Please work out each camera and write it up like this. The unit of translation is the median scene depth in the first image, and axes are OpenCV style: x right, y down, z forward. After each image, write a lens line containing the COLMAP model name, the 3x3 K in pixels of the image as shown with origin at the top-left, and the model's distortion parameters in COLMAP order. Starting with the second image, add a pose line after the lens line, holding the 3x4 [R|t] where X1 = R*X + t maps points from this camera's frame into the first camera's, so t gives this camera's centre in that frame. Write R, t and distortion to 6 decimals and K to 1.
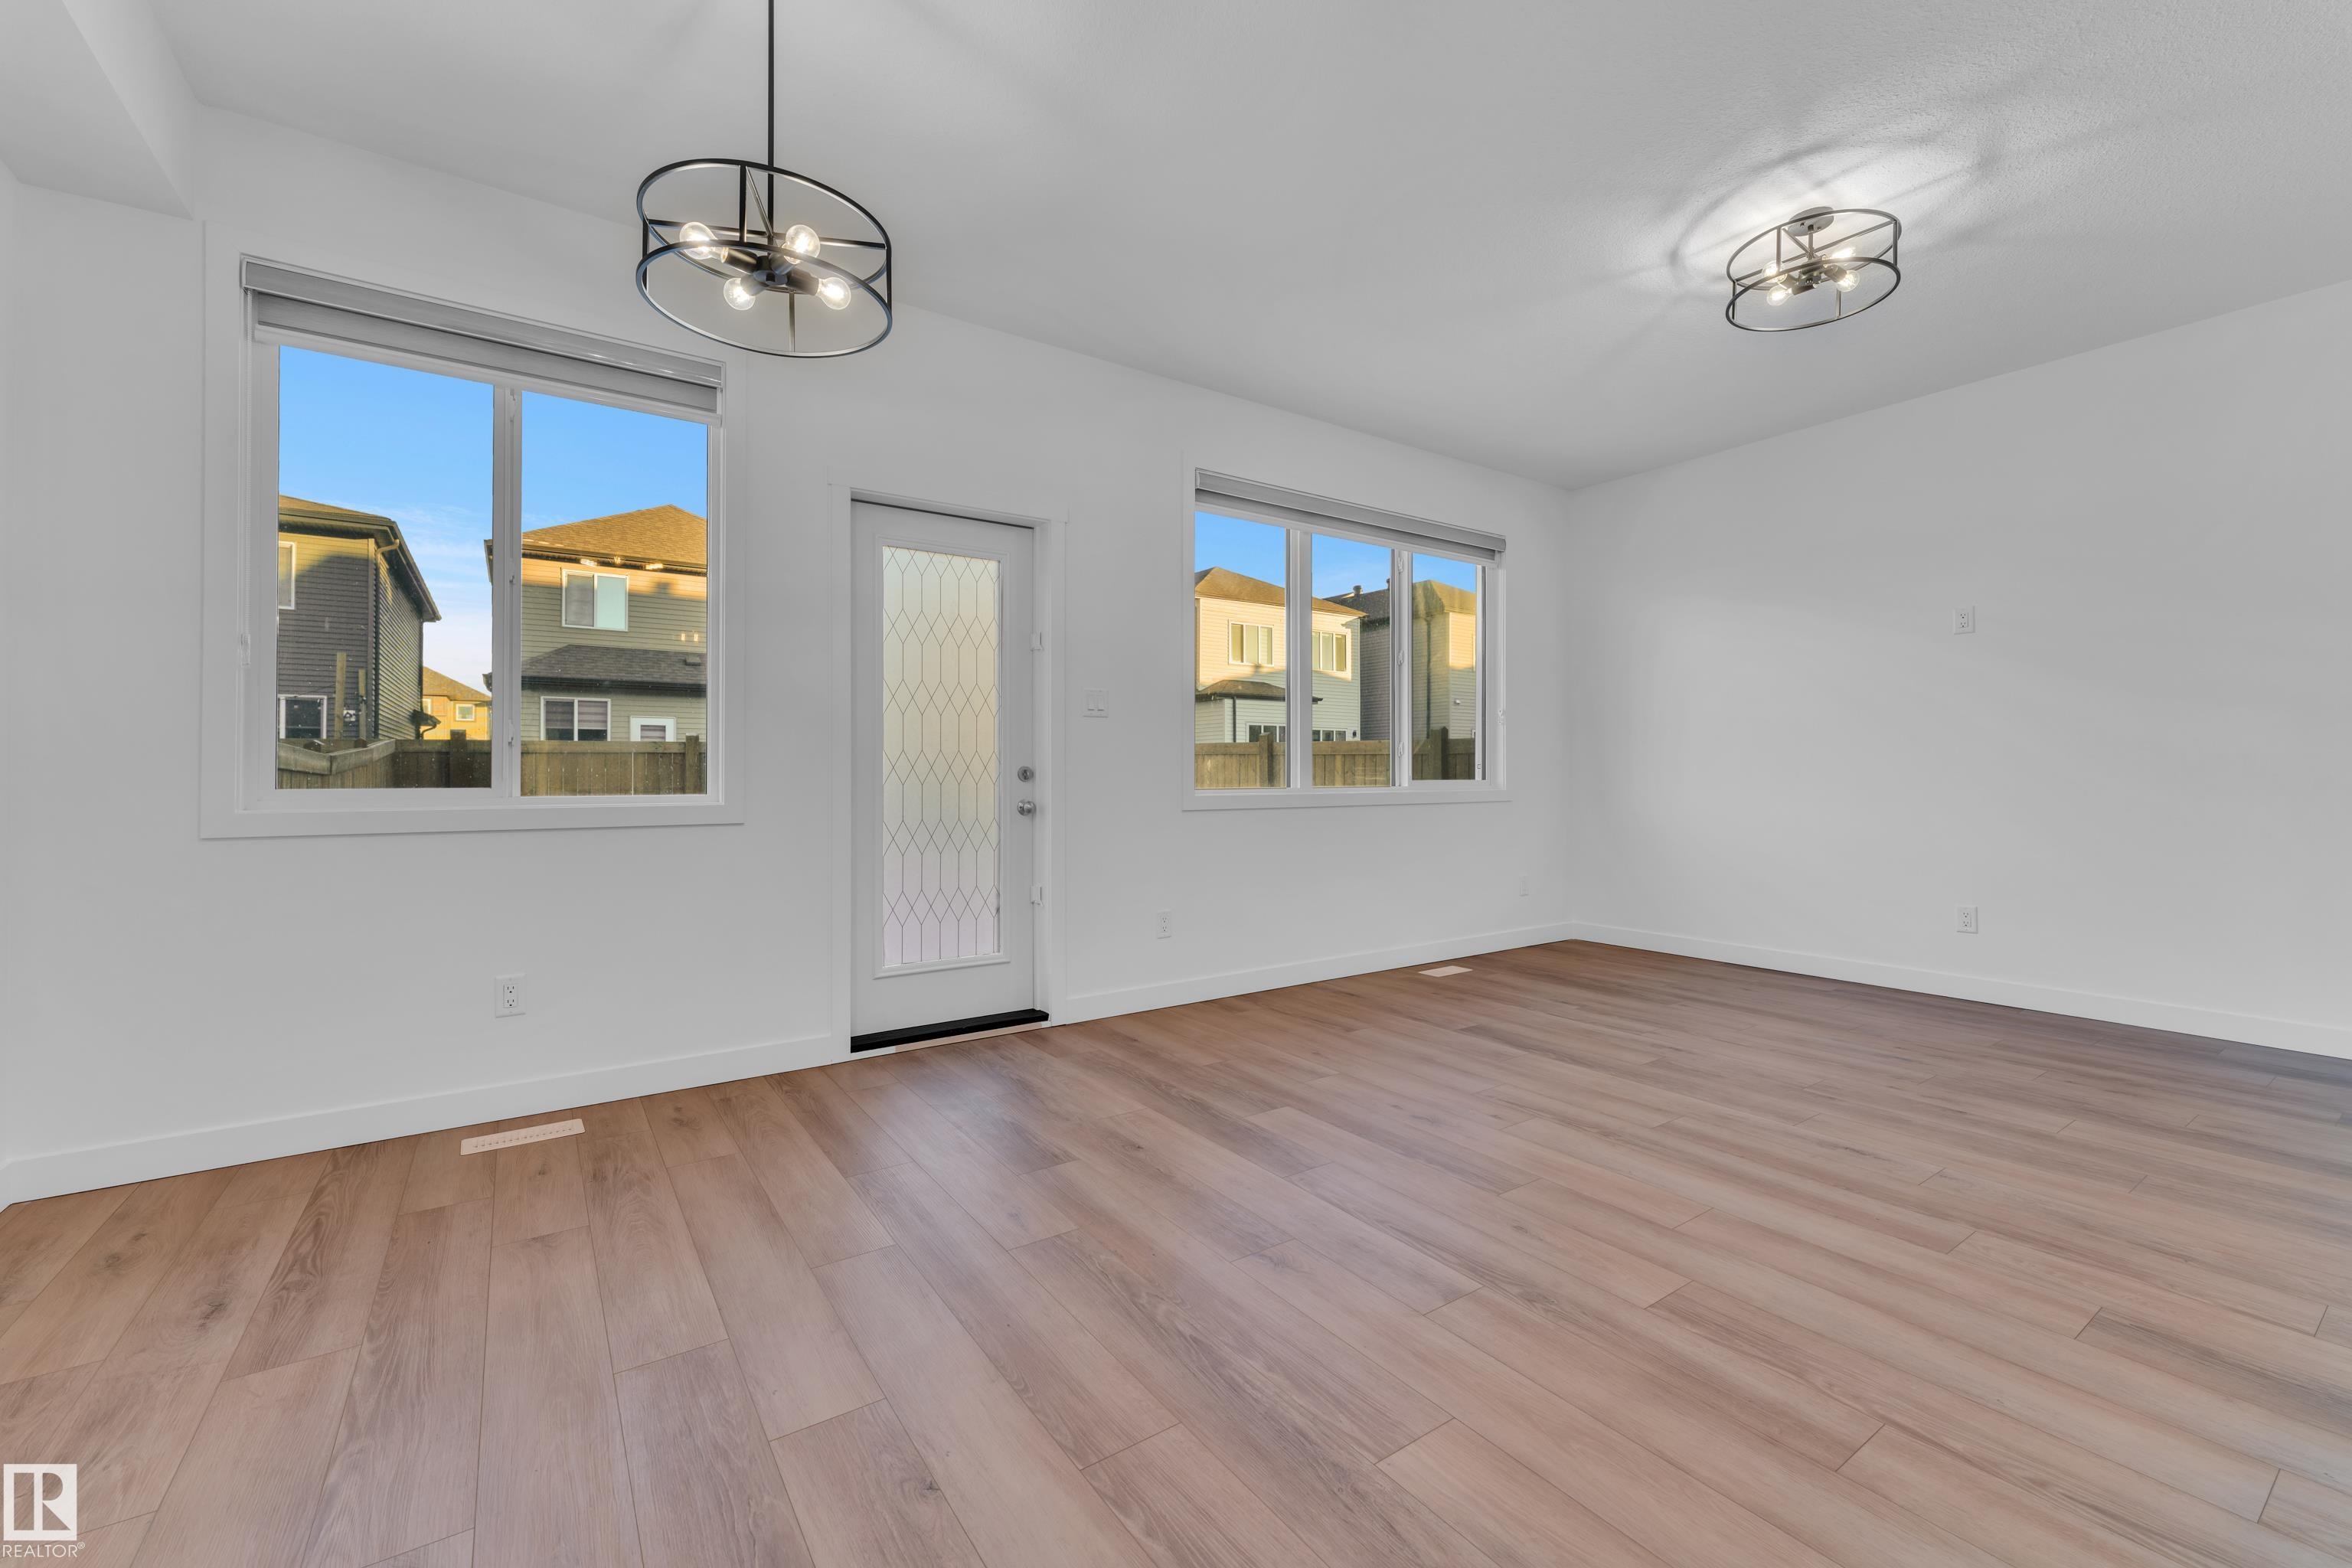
lens RADIAL K [[946.5, 0, 1164.3], [0, 946.5, 766.3], [0, 0, 1]] dist [0.003127, -0.001010]
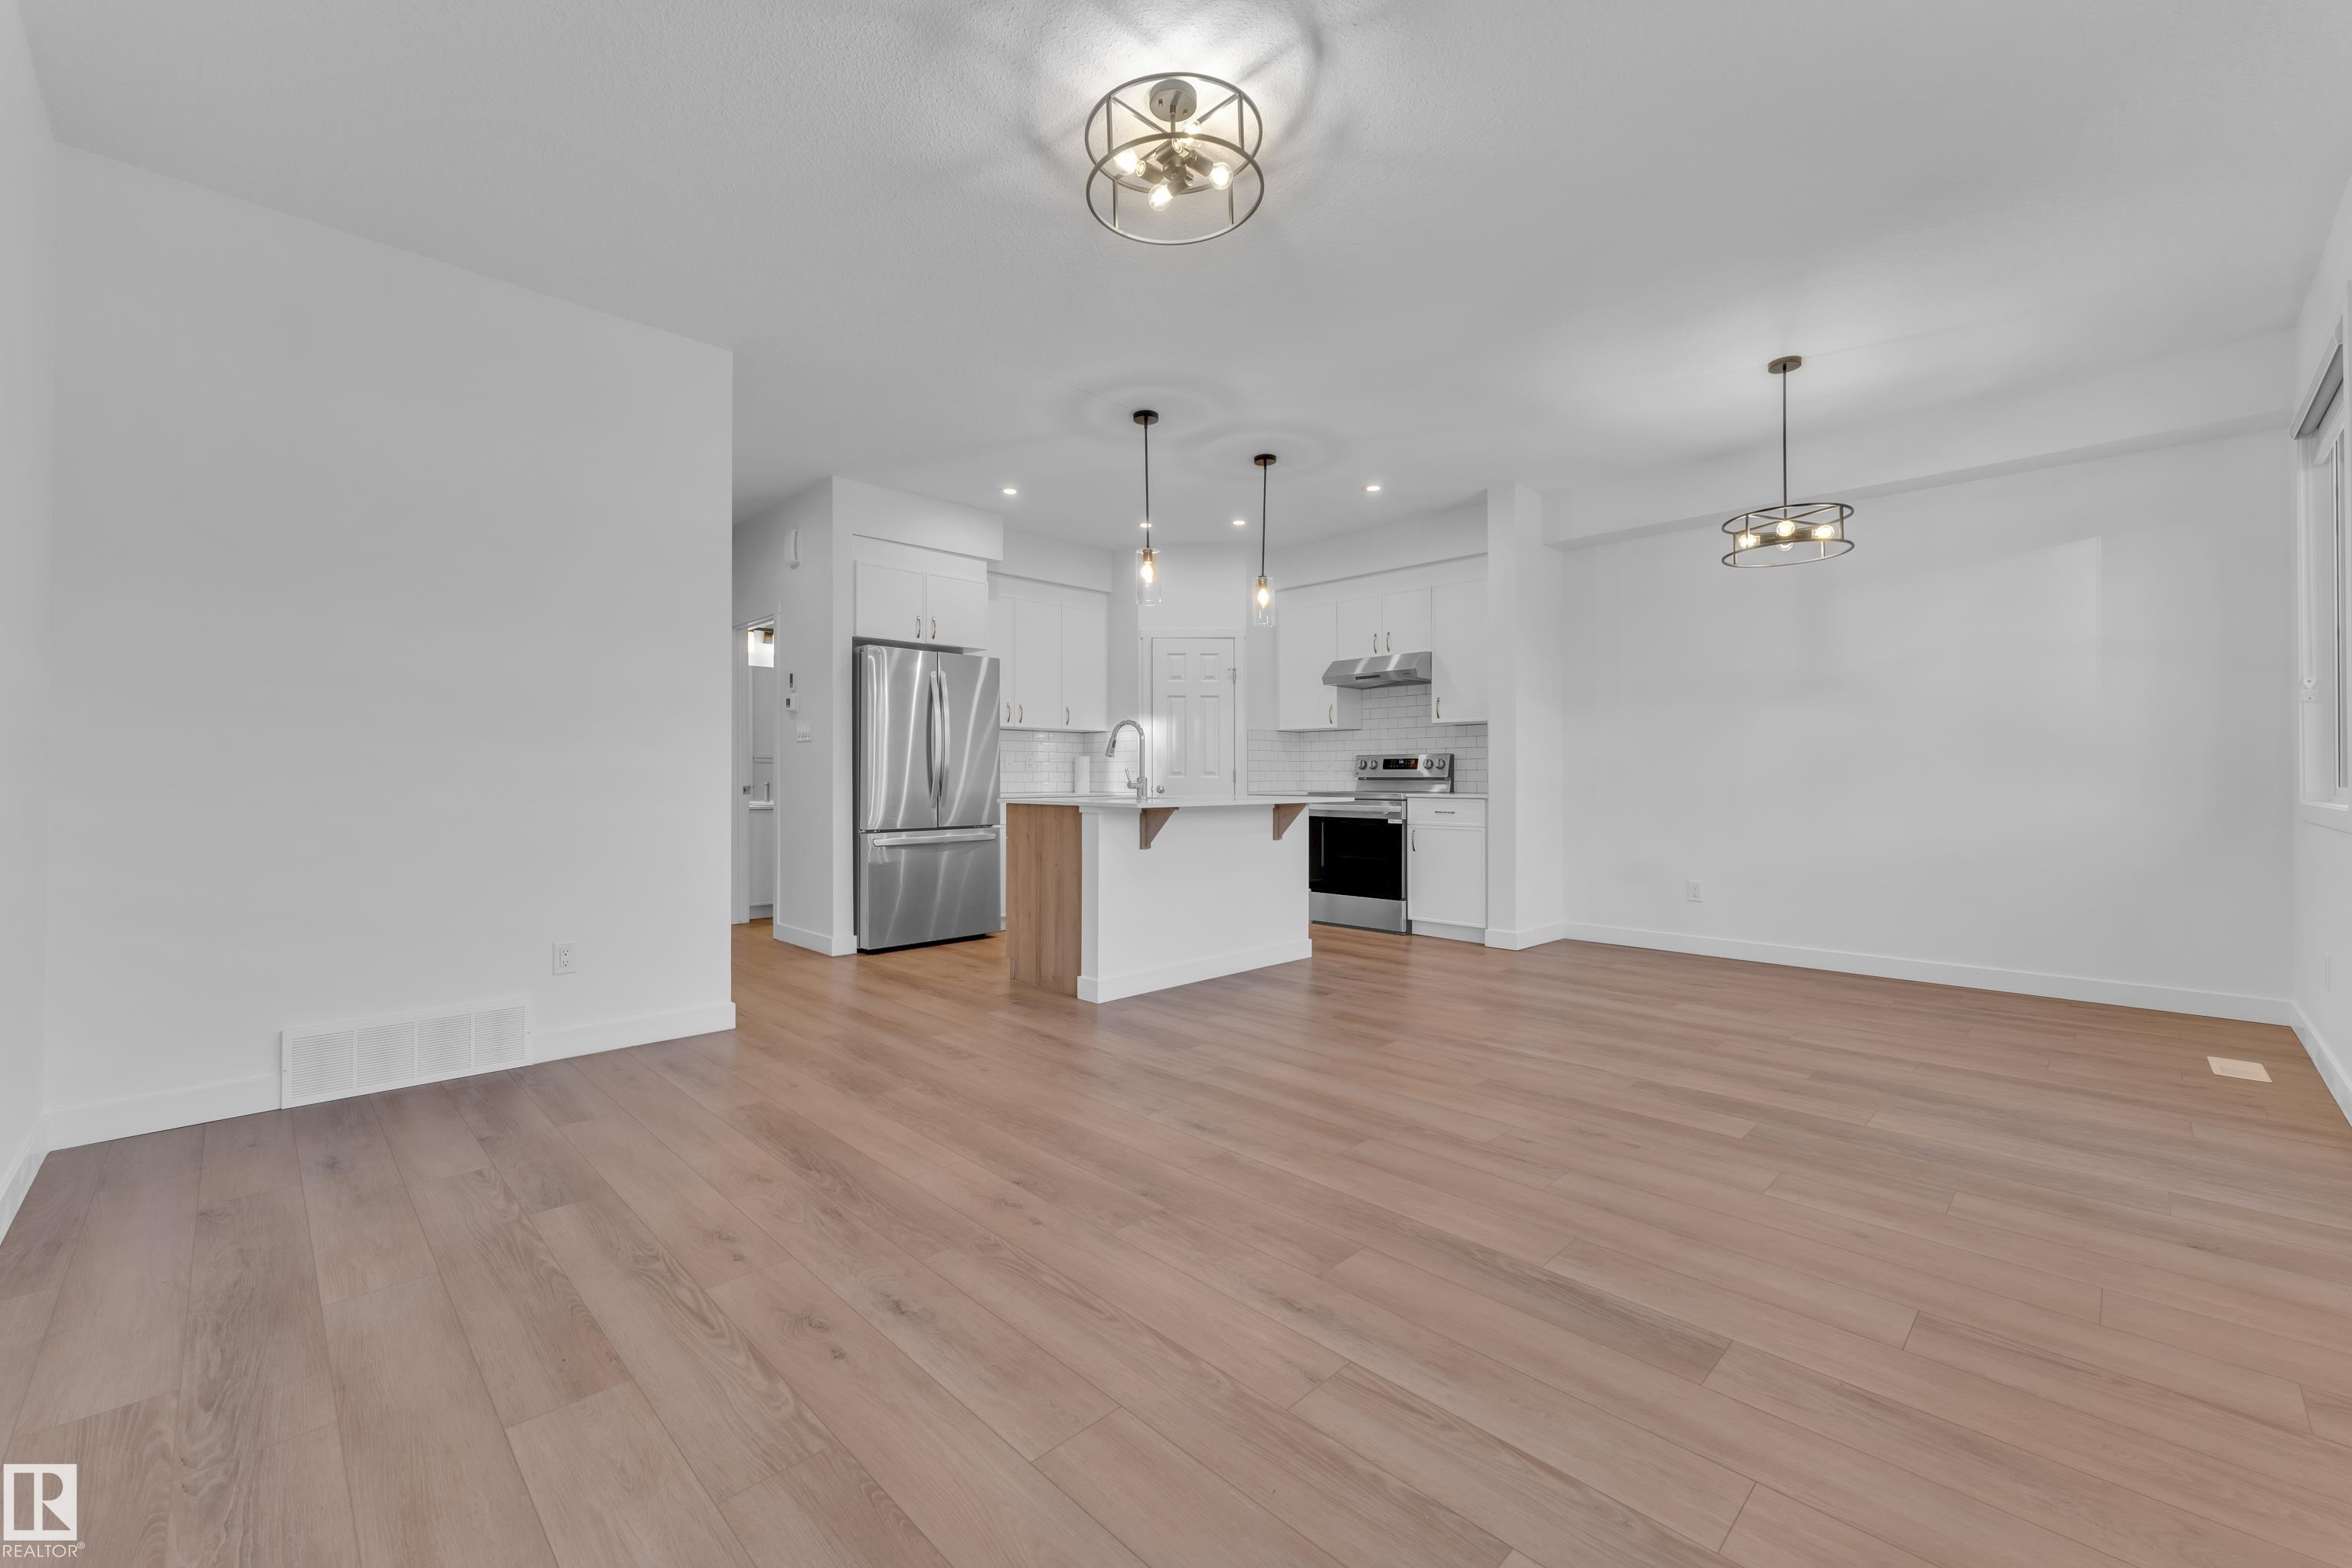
lens RADIAL K [[946.5, 0, 1168.7], [0, 946.5, 764.6], [0, 0, 1]] dist [0.003127, -0.001010]
pose [[-0.984142, -0.001380, -0.177375, 1.153403], [0.002487, 0.999764, -0.021576, 0.020413], [0.177363, -0.021675, -0.983907, 2.490799]]
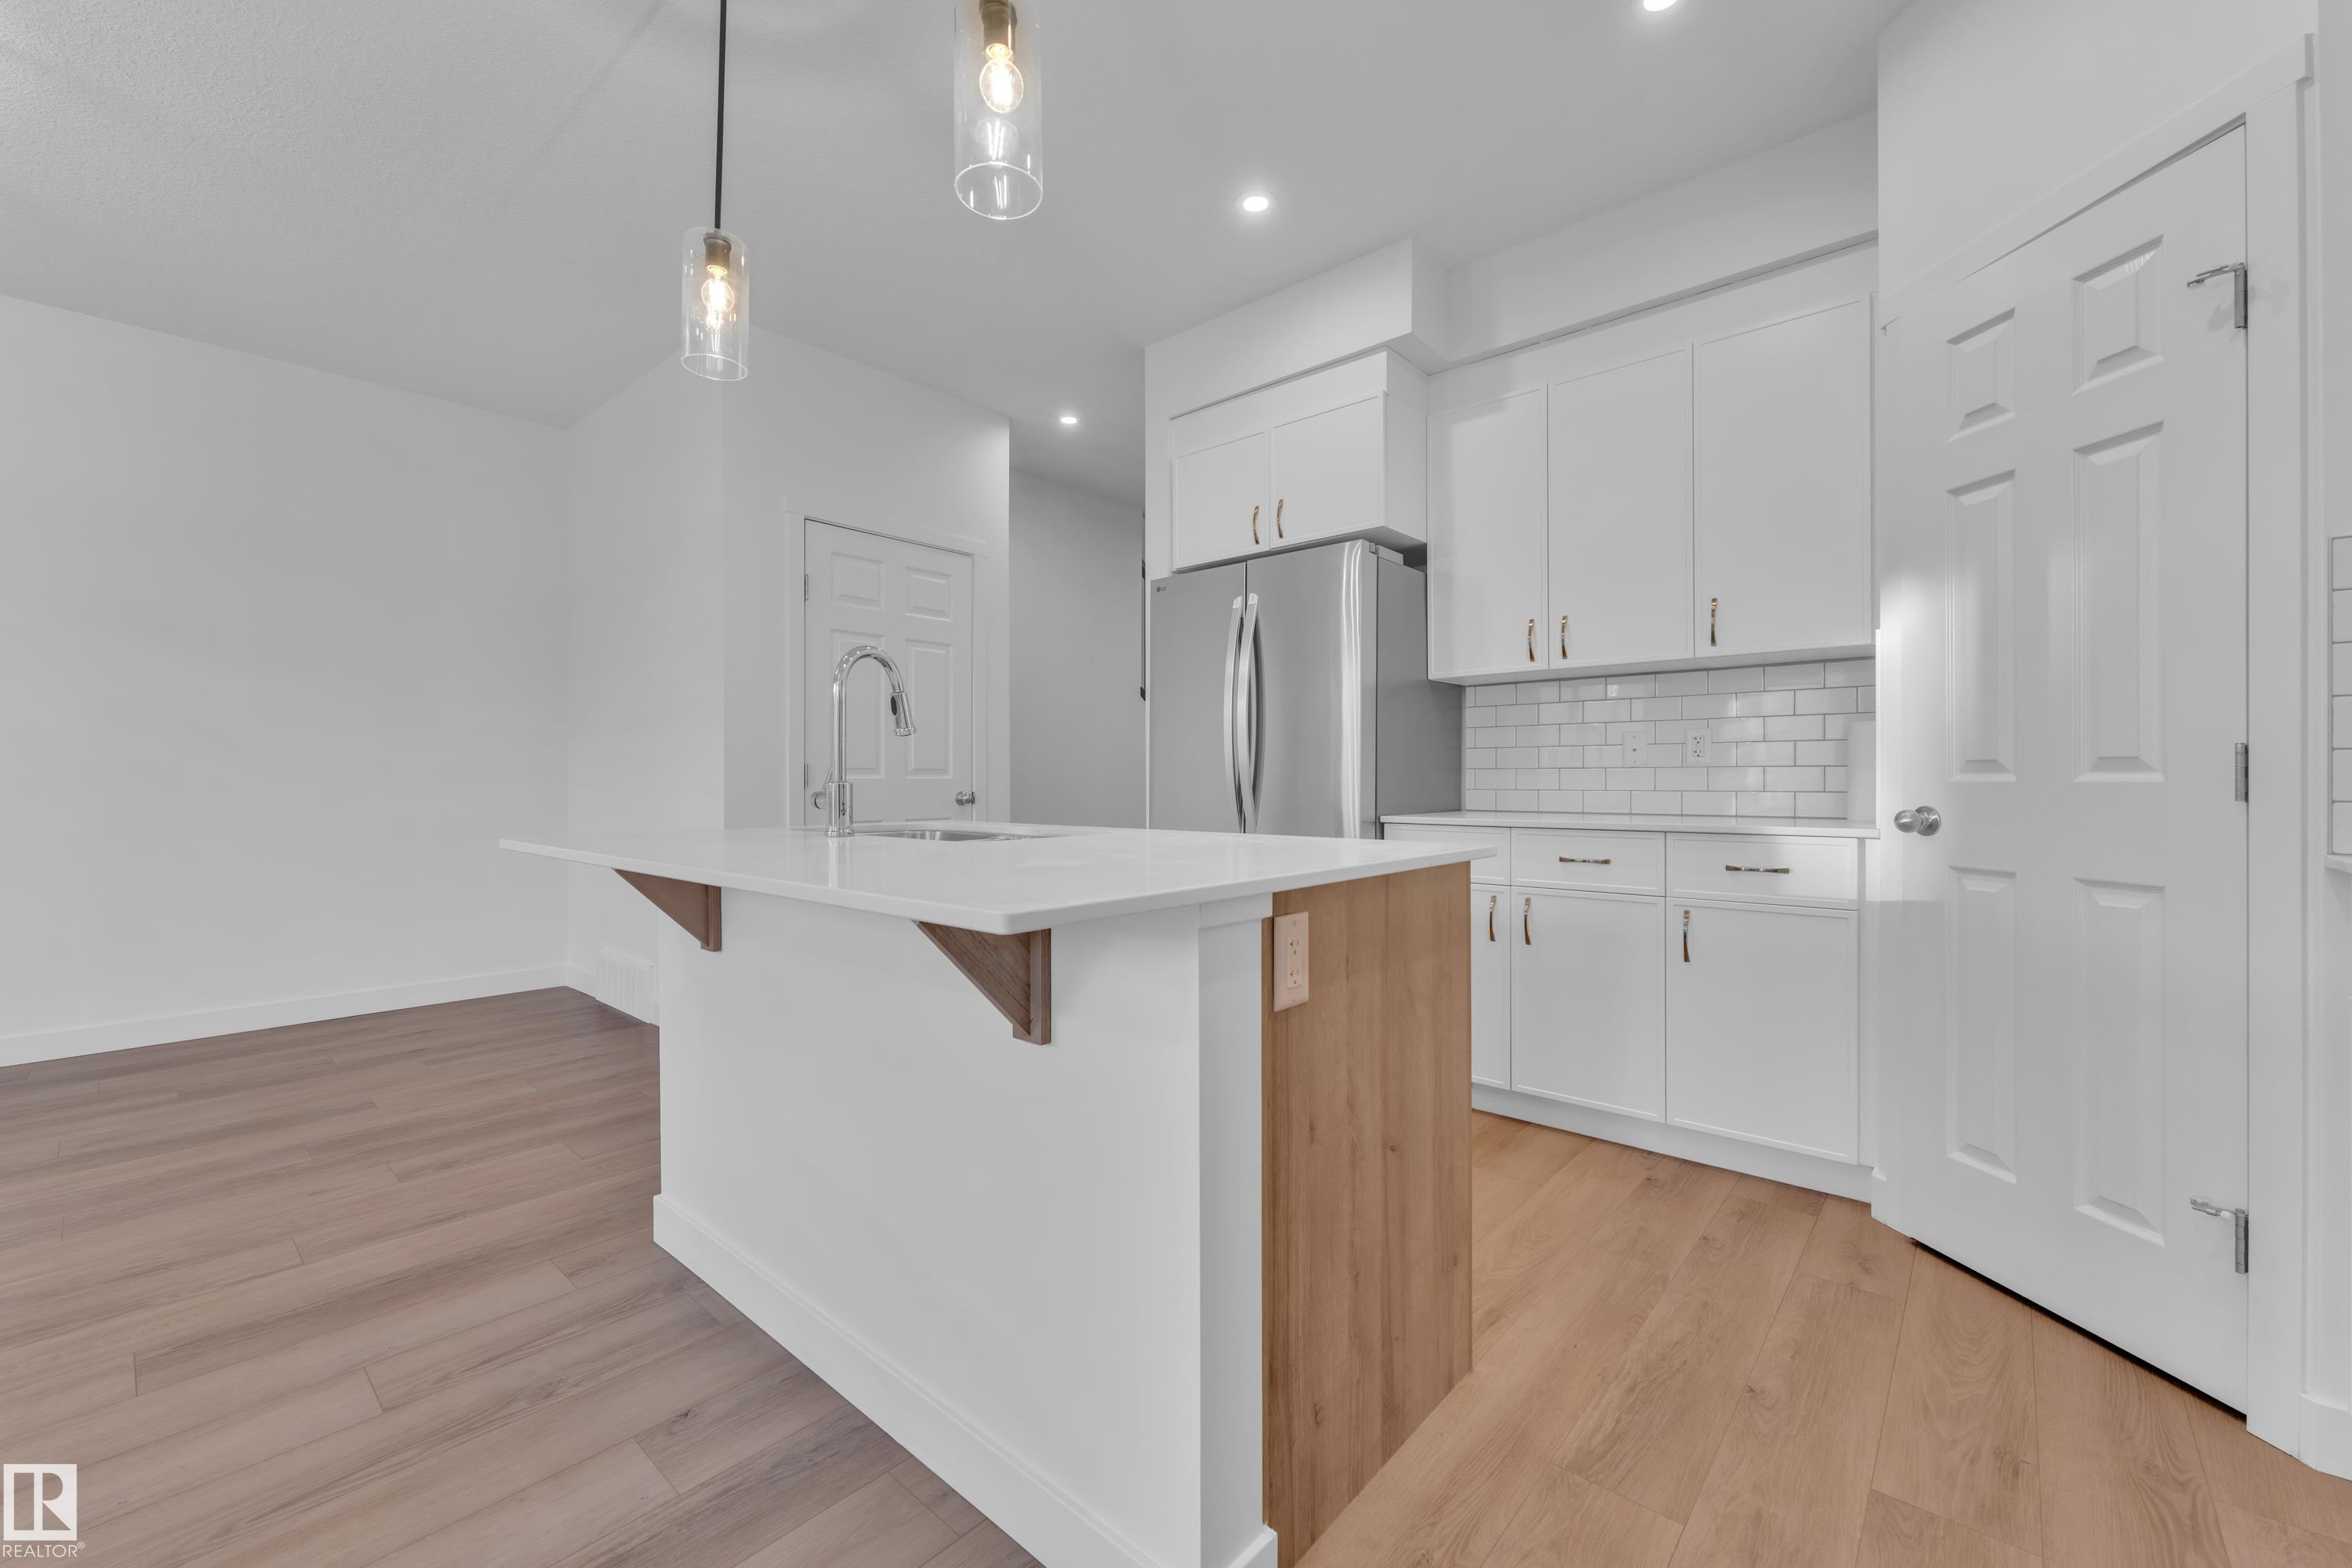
lens RADIAL K [[946.5, 0, 1170.1], [0, 946.5, 780.8], [0, 0, 1]] dist [0.003127, -0.001010]
pose [[-0.245999, -0.000336, 0.969270, -0.149874], [-0.005622, 0.999984, -0.001080, -0.001231], [-0.969254, -0.005715, -0.245997, 0.205044]]
